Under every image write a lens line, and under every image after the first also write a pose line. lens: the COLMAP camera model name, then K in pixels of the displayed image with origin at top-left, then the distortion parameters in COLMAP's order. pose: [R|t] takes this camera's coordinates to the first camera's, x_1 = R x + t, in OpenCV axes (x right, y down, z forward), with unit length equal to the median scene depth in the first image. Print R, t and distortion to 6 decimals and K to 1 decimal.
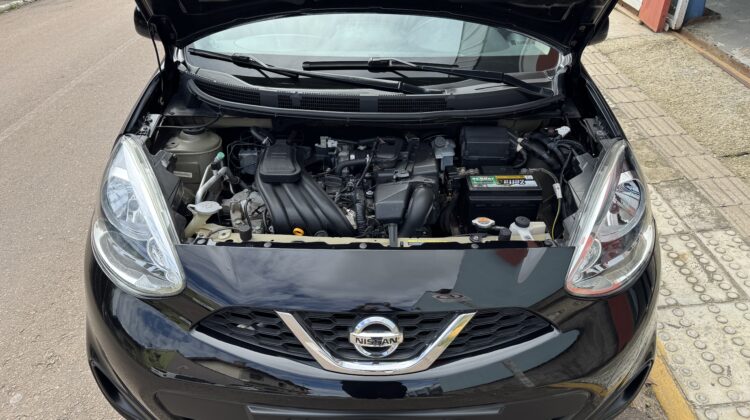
lens RADIAL K [[531.1, 0, 374.3], [0, 531.1, 210.9], [0, 0, 1]] dist [0.000333, -0.013903]
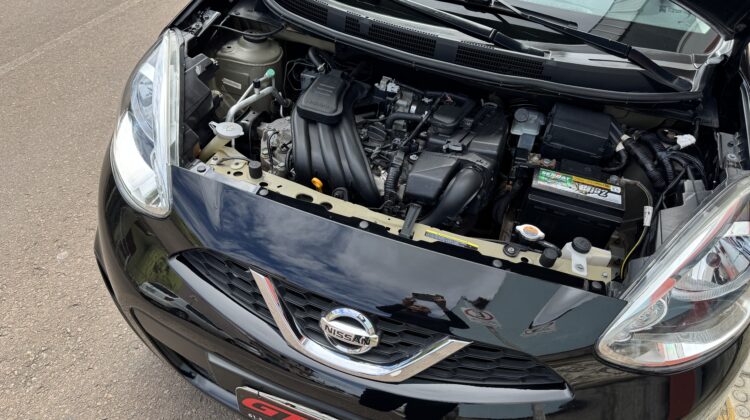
lens RADIAL K [[531.1, 0, 373.5], [0, 531.1, 215.0], [0, 0, 1]] dist [0.000333, -0.013903]
pose [[0.939635, 0.276570, -0.201484, 0.118773], [-0.242330, 0.953573, 0.178815, -0.076896], [0.241584, -0.119195, 0.963031, 0.148685]]
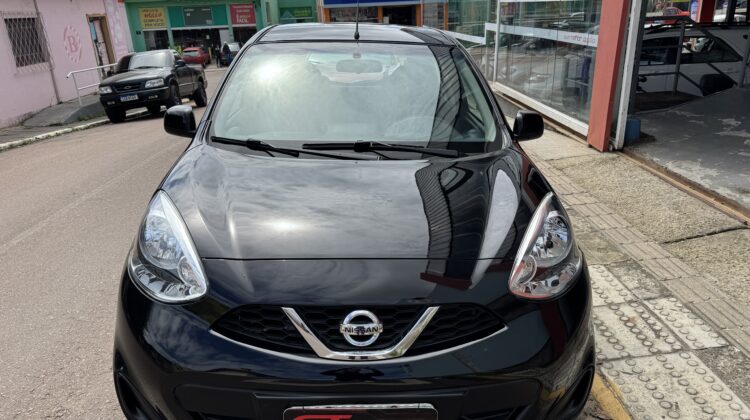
lens RADIAL K [[531.1, 0, 375.2], [0, 531.1, 208.5], [0, 0, 1]] dist [0.000333, -0.013903]
pose [[0.999508, -0.006310, 0.030731, -0.000198], [0.014076, 0.965631, -0.259536, 0.212201], [-0.028037, 0.259840, 0.965244, -0.203603]]
